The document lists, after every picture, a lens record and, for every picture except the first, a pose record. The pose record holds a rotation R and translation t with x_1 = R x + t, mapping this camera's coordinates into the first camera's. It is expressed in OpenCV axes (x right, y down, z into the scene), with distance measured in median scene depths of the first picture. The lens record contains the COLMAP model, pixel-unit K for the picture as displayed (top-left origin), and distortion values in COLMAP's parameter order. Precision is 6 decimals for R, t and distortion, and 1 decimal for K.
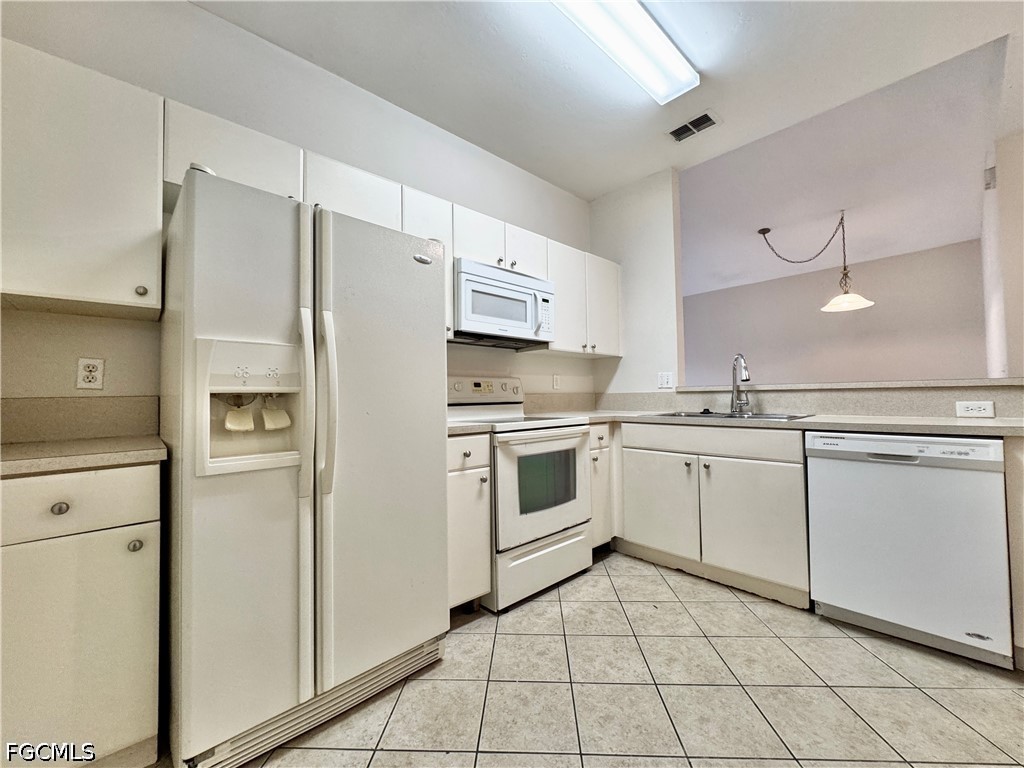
lens RADIAL K [[409.5, 0, 517.6], [0, 409.5, 383.3], [0, 0, 1]] dist [-0.002283, -0.000016]
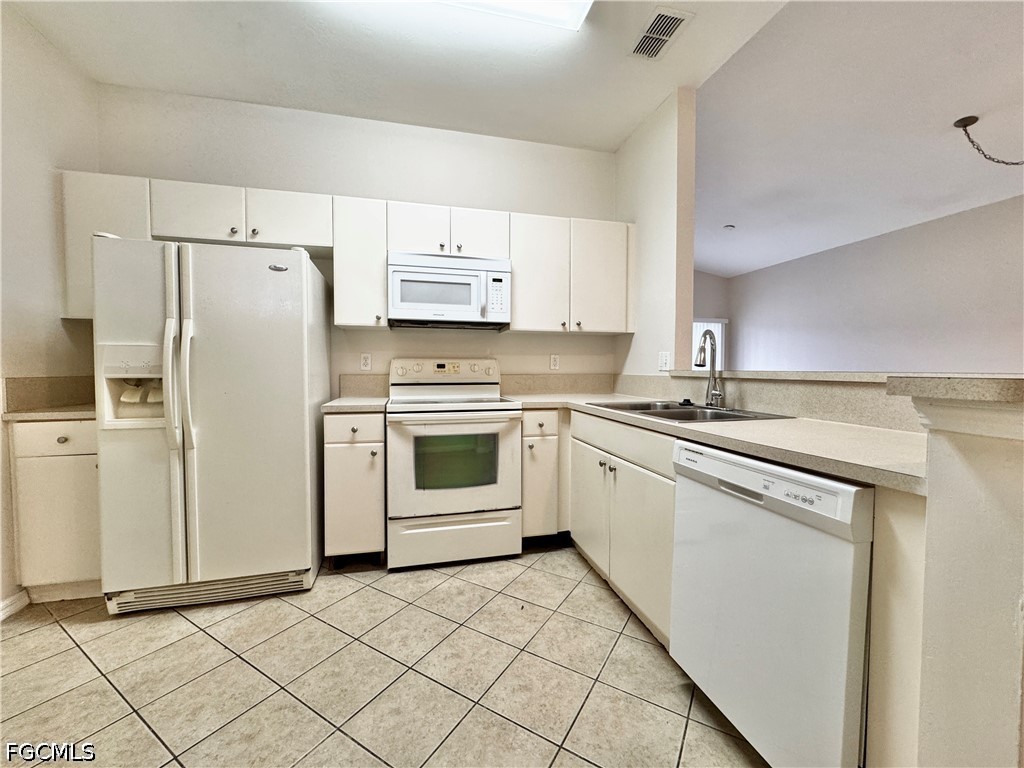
lens RADIAL K [[409.5, 0, 516.7], [0, 409.5, 383.8], [0, 0, 1]] dist [-0.002283, -0.000016]
pose [[0.875314, 0.033173, -0.482415, 0.714875], [0.002624, 0.997304, 0.073340, -0.034200], [0.483548, -0.065462, 0.872867, 0.192019]]
